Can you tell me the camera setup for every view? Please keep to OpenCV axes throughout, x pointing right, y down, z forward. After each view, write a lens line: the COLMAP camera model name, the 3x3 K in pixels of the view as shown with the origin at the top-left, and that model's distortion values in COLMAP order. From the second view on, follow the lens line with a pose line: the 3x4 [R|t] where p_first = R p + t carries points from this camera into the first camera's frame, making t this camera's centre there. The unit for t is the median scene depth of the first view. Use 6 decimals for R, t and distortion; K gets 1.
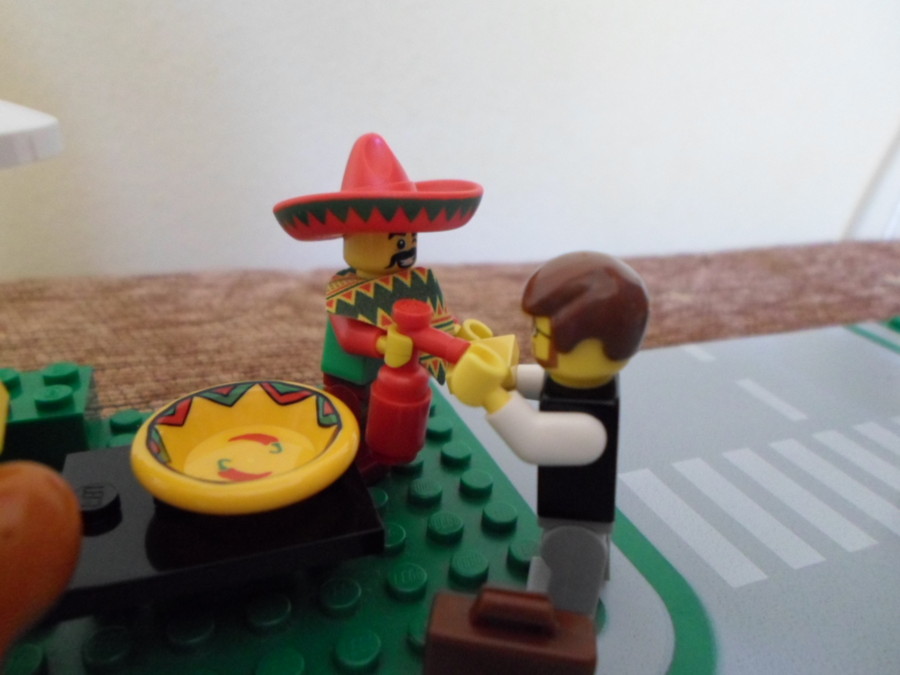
lens RADIAL K [[696.2, 0, 449.3], [0, 696.2, 338.1], [0, 0, 1]] dist [-0.024265, 0.009018]
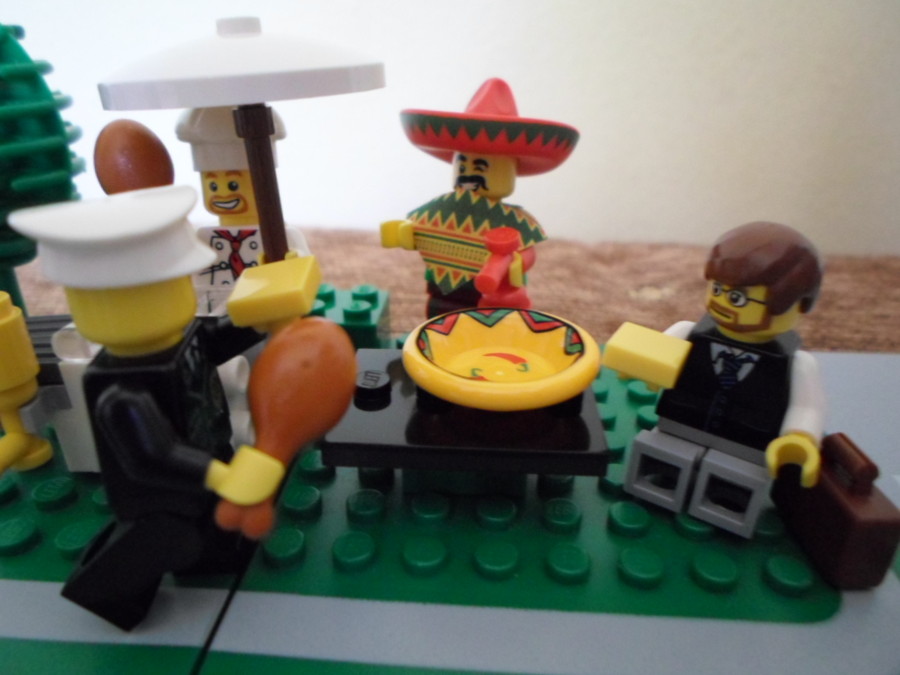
lens RADIAL K [[696.2, 0, 444.6], [0, 696.2, 344.2], [0, 0, 1]] dist [-0.024265, 0.009018]
pose [[0.906867, 0.139900, -0.397518, 0.057251], [-0.129723, 0.990158, 0.052530, 0.063193], [0.400954, 0.003930, 0.916090, -0.050184]]
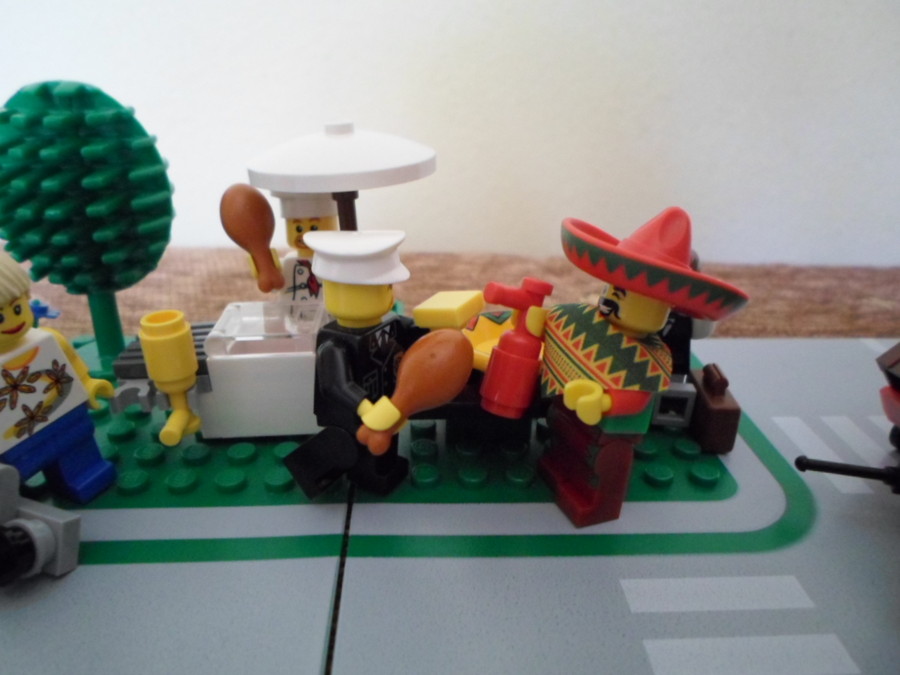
lens RADIAL K [[696.2, 0, 453.9], [0, 696.2, 328.3], [0, 0, 1]] dist [-0.024265, 0.009018]
pose [[0.948710, 0.094930, -0.301559, 0.057253], [-0.099947, 0.994992, -0.001213, 0.099311], [0.299934, 0.031291, 0.953447, -0.467807]]
